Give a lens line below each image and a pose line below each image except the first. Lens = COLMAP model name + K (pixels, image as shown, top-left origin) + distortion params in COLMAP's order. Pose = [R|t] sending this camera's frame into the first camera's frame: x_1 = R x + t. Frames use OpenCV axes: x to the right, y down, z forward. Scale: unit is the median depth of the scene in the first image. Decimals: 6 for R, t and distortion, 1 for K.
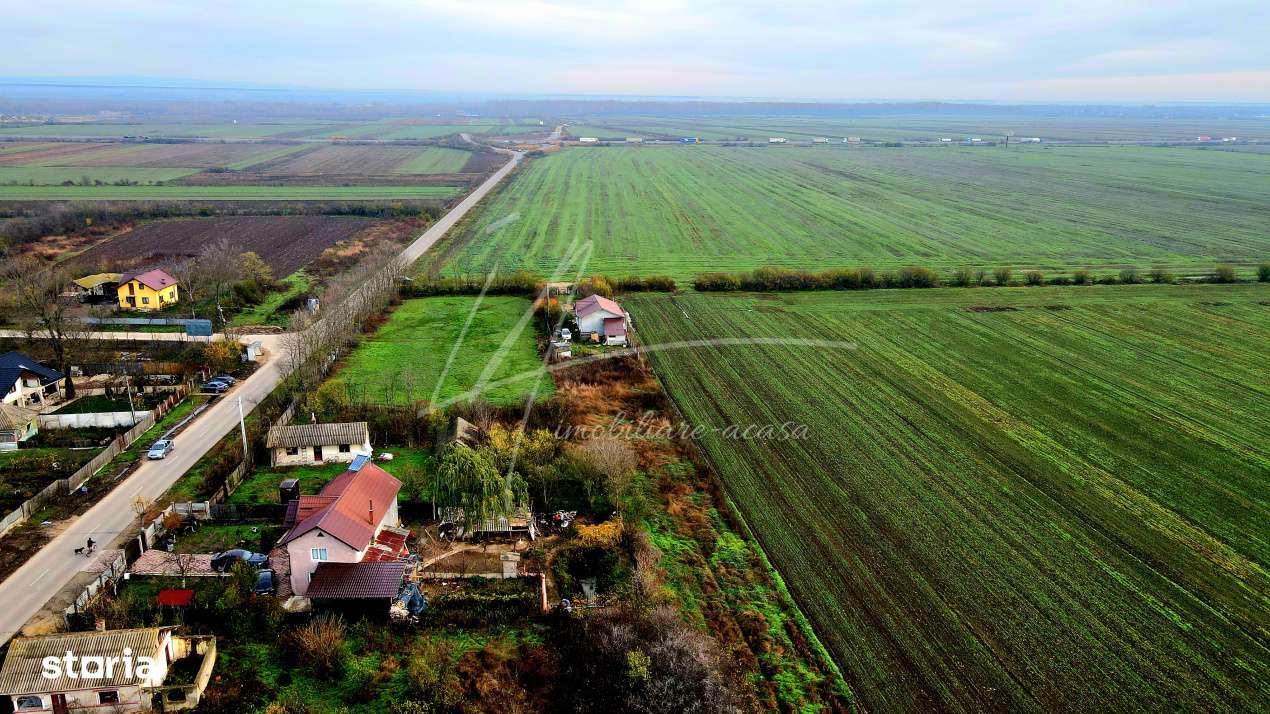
lens RADIAL K [[931.4, 0, 637.6], [0, 931.4, 357.4], [0, 0, 1]] dist [-0.003154, 0.036908]
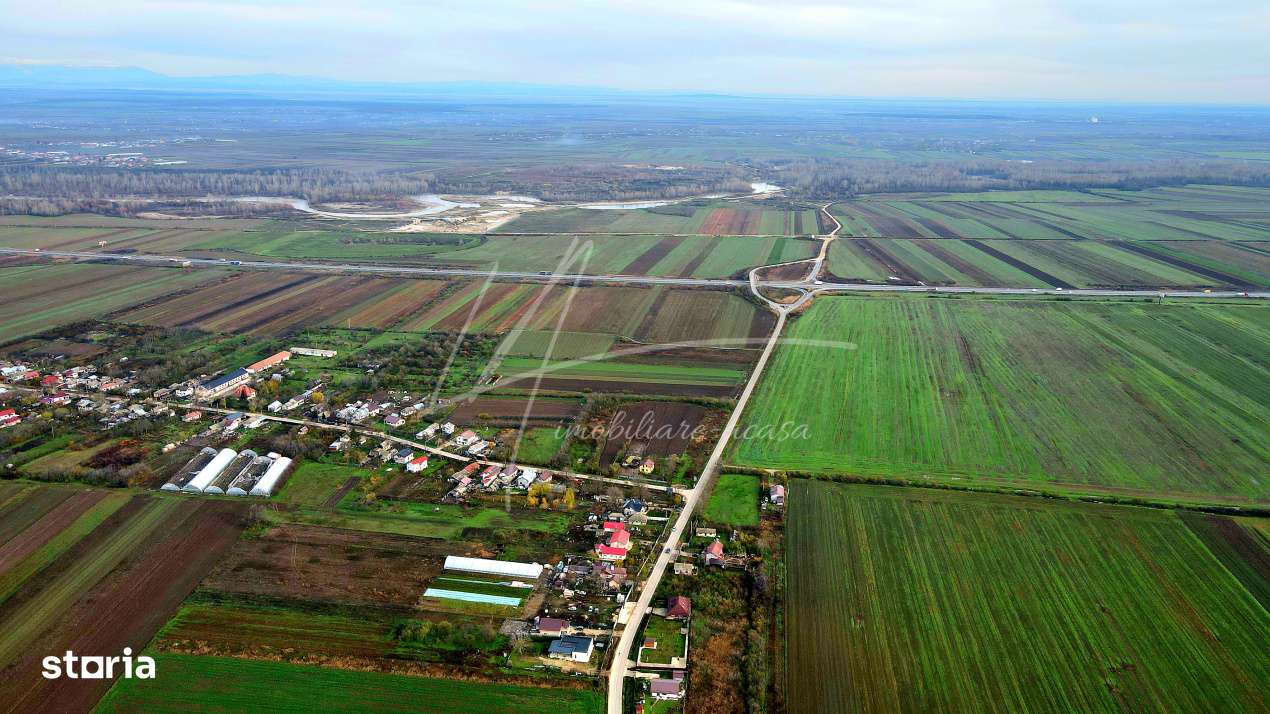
lens RADIAL K [[931.4, 0, 637.6], [0, 931.4, 357.4], [0, 0, 1]] dist [-0.003154, 0.036908]
pose [[0.952254, 0.074774, -0.296009, 0.652306], [-0.073701, 0.997171, 0.014797, -0.815795], [0.296278, 0.007726, 0.955070, -3.552437]]
